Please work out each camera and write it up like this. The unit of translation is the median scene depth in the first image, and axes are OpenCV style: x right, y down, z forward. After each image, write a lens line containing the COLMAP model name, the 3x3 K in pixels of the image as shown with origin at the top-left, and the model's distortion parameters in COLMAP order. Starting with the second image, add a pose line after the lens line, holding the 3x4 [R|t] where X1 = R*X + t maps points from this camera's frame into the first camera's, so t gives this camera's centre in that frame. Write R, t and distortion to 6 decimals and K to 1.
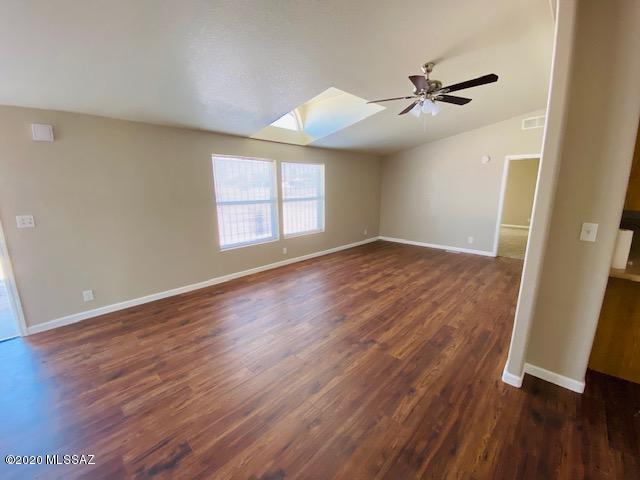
lens RADIAL K [[262.6, 0, 320.0], [0, 262.6, 240.0], [0, 0, 1]] dist [0.029245, -0.024249]
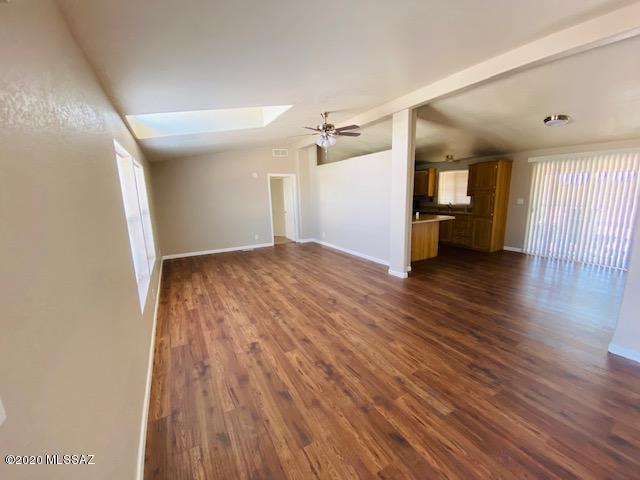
lens RADIAL K [[262.6, 0, 320.0], [0, 262.6, 240.0], [0, 0, 1]] dist [0.029245, -0.024249]
pose [[0.274521, -0.178212, 0.944923, -0.885096], [0.221986, 0.967877, 0.118050, -0.110408], [-0.935607, 0.177352, 0.305263, 0.536397]]
